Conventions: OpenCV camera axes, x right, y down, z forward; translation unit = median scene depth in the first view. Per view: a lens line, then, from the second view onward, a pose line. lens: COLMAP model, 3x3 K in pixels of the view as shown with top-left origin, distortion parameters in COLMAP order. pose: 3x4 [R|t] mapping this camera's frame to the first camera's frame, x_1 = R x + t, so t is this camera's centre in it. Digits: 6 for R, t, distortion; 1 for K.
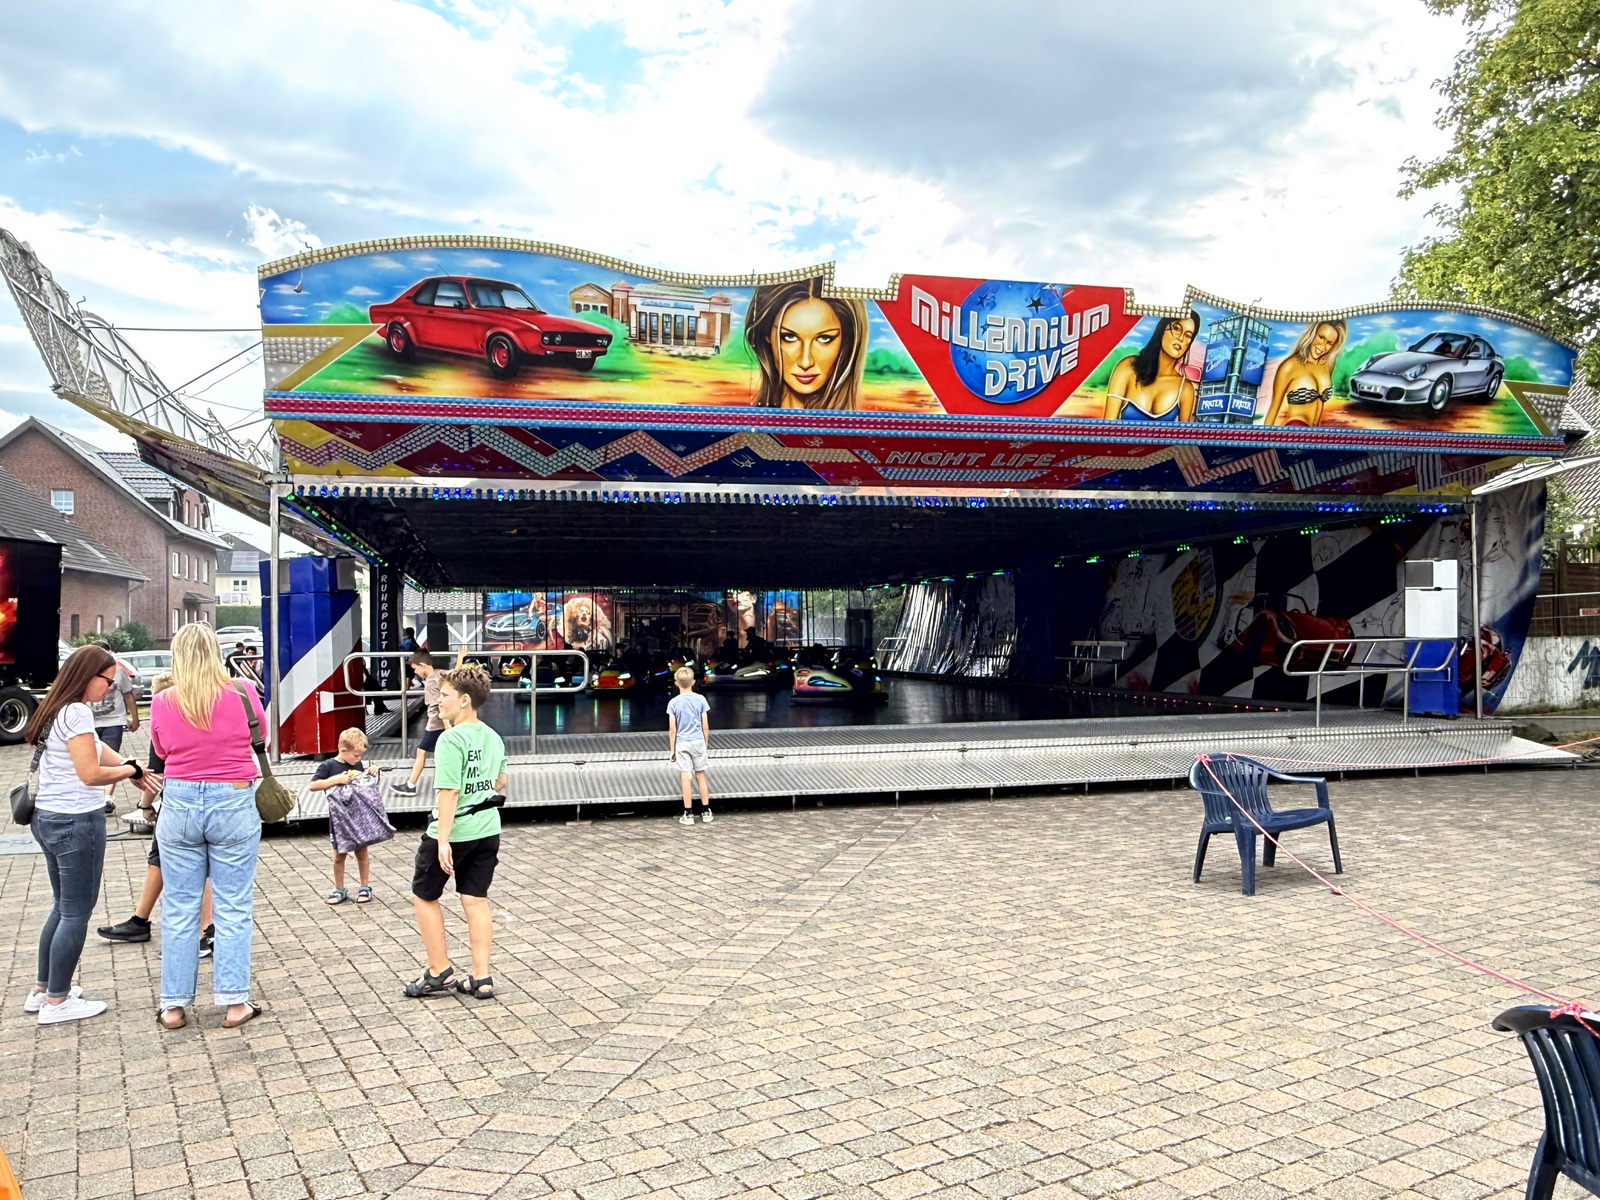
lens RADIAL K [[1284.8, 0, 794.4], [0, 1284.8, 607.4], [0, 0, 1]] dist [0.015918, -0.012096]
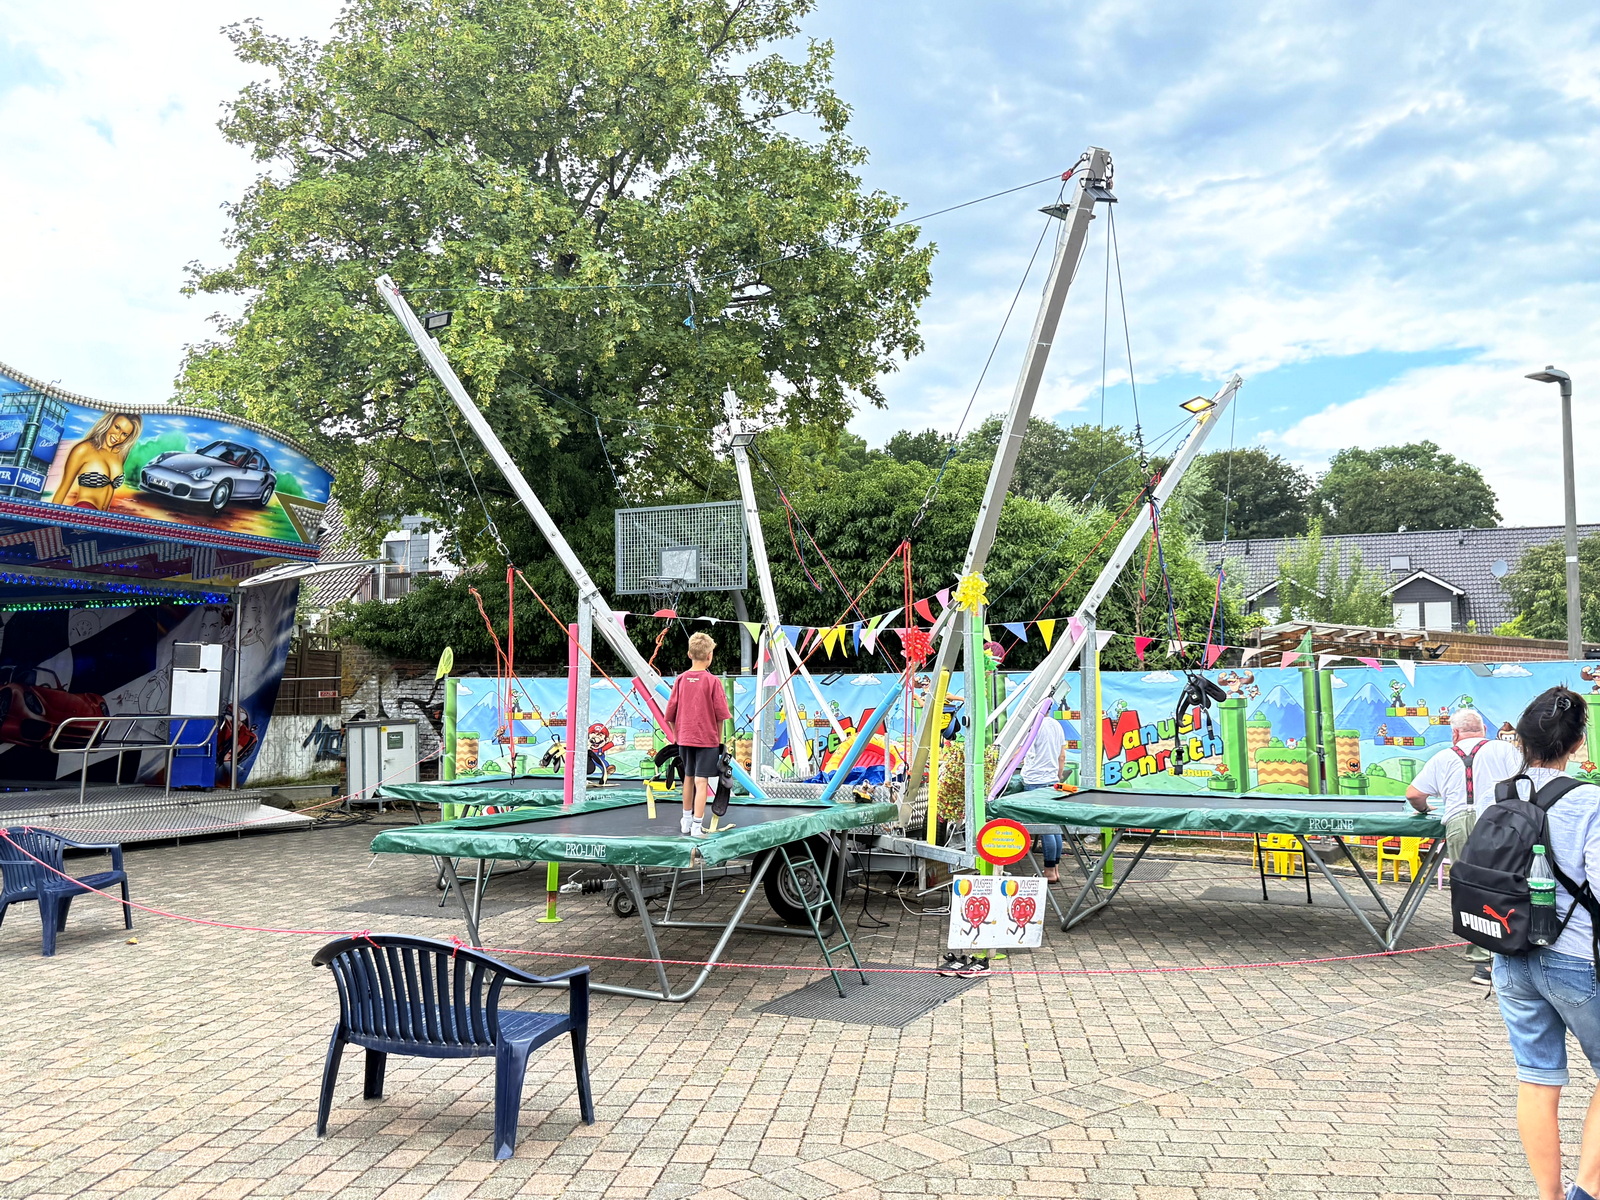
lens RADIAL K [[1311.9, 0, 800.9], [0, 1311.9, 600.0], [0, 0, 1]] dist [0.019504, -0.012319]
pose [[0.616482, 0.078439, 0.783452, -0.072071], [-0.028797, 0.996606, -0.077119, -0.002971], [-0.786842, 0.024981, 0.616648, -0.089410]]
